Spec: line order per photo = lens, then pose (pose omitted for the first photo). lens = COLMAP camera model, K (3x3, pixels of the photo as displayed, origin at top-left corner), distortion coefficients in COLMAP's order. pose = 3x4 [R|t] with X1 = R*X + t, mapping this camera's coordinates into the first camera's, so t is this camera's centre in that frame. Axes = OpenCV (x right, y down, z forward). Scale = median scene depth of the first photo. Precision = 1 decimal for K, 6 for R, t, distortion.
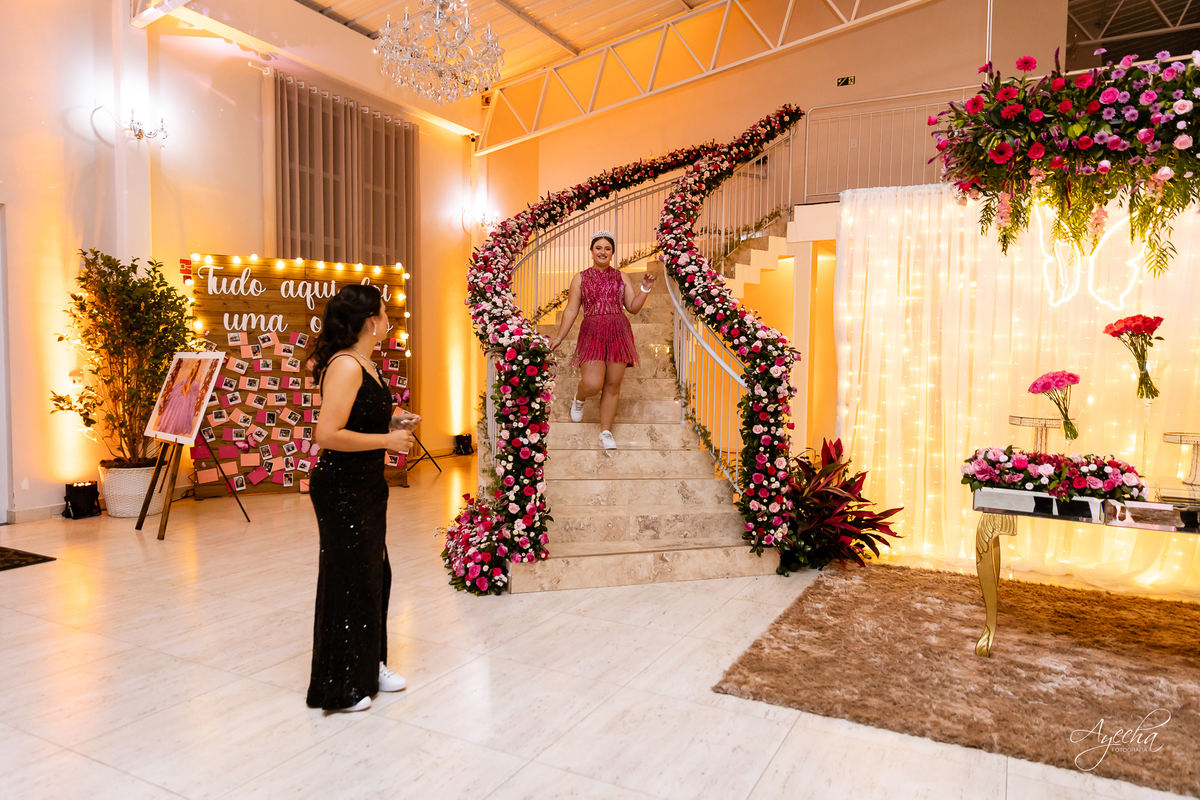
lens RADIAL K [[788.3, 0, 597.9], [0, 788.3, 401.2], [0, 0, 1]] dist [0.013999, -0.011747]
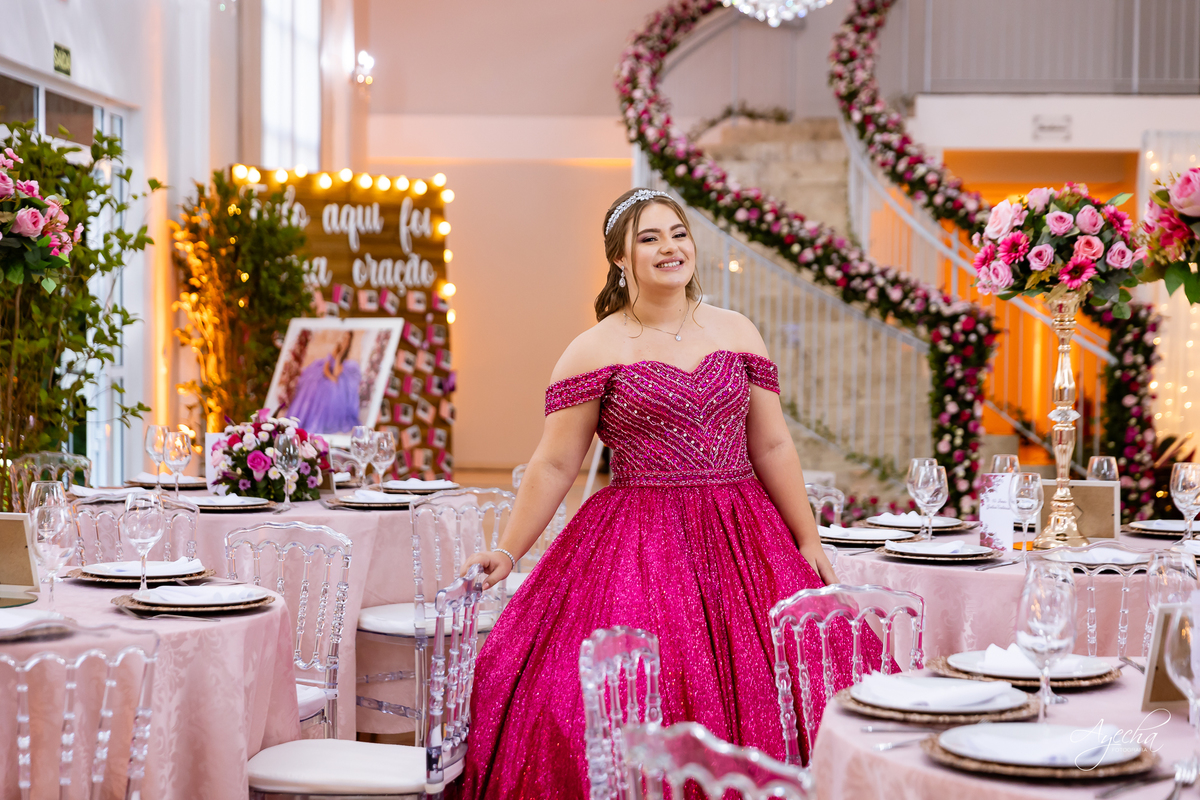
lens RADIAL K [[2111.0, 0, 571.9], [0, 2111.0, 451.0], [0, 0, 1]] dist [-0.009057, 0.000000]
pose [[0.918438, -0.030527, 0.394384, -0.936740], [0.024065, 0.999483, 0.021322, 0.017419], [-0.394831, -0.010092, 0.918698, -0.701912]]
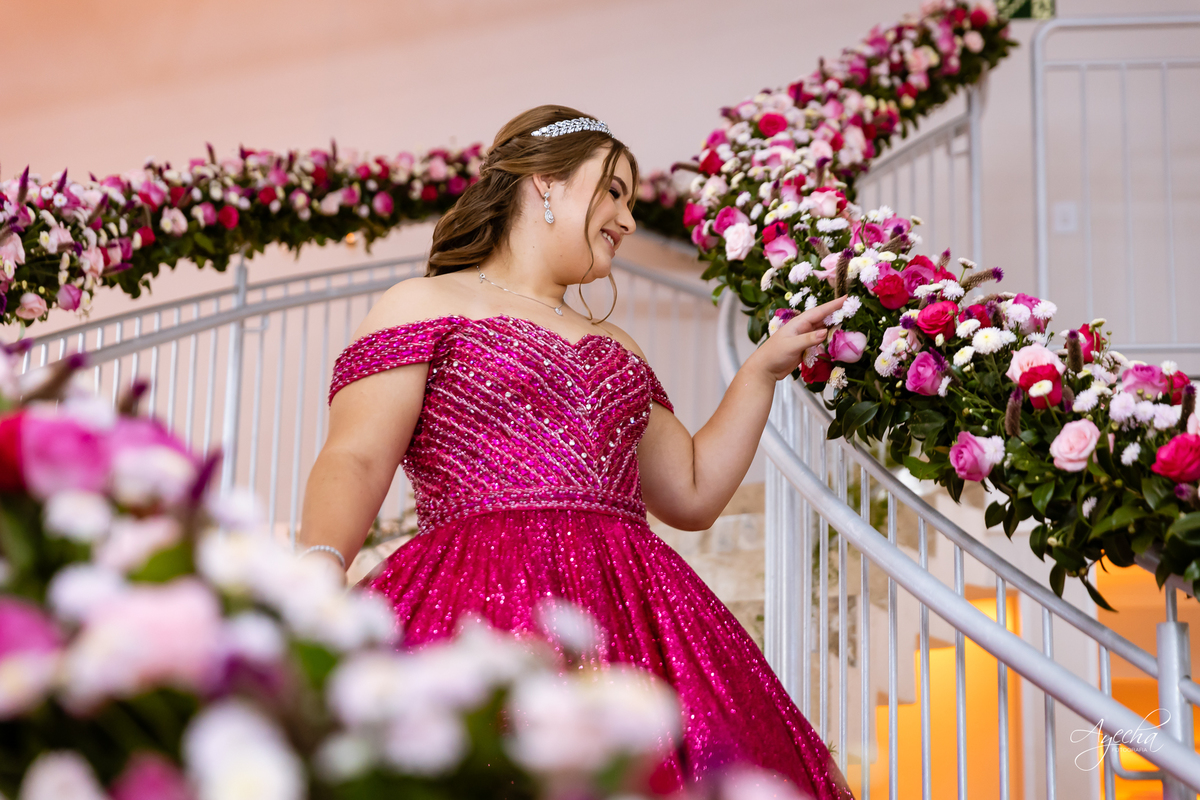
lens RADIAL K [[2111.0, 0, 600.2], [0, 2111.0, 401.1], [0, 0, 1]] dist [-0.009057, 0.000000]
pose [[0.929616, 0.092167, 0.356819, -0.116824], [0.016339, 0.956962, -0.289752, -0.074004], [-0.368168, 0.275188, 0.888101, 0.597701]]
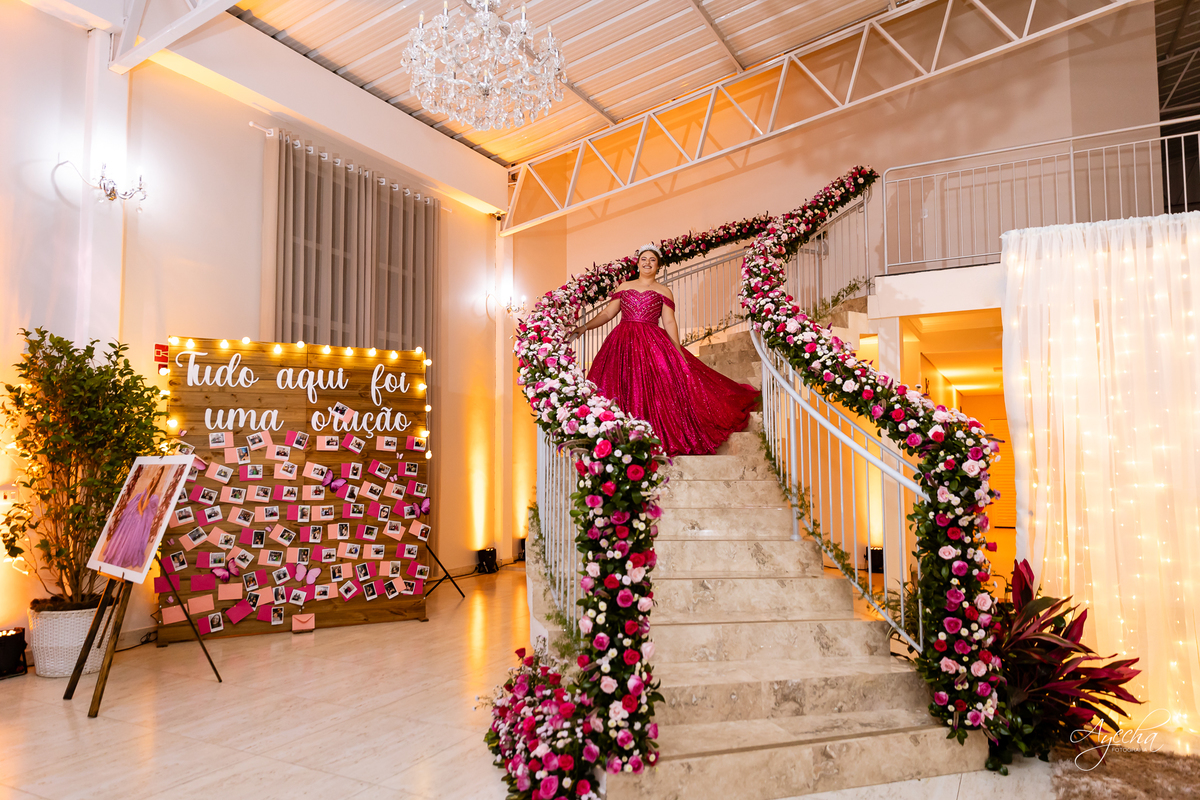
lens RADIAL K [[788.3, 0, 597.4], [0, 788.3, 401.8], [0, 0, 1]] dist [0.013999, -0.011747]
pose [[0.999851, -0.016636, -0.004574, -0.066107], [0.015915, 0.991678, -0.127757, -0.007930], [0.006661, 0.127665, 0.991795, 0.195204]]
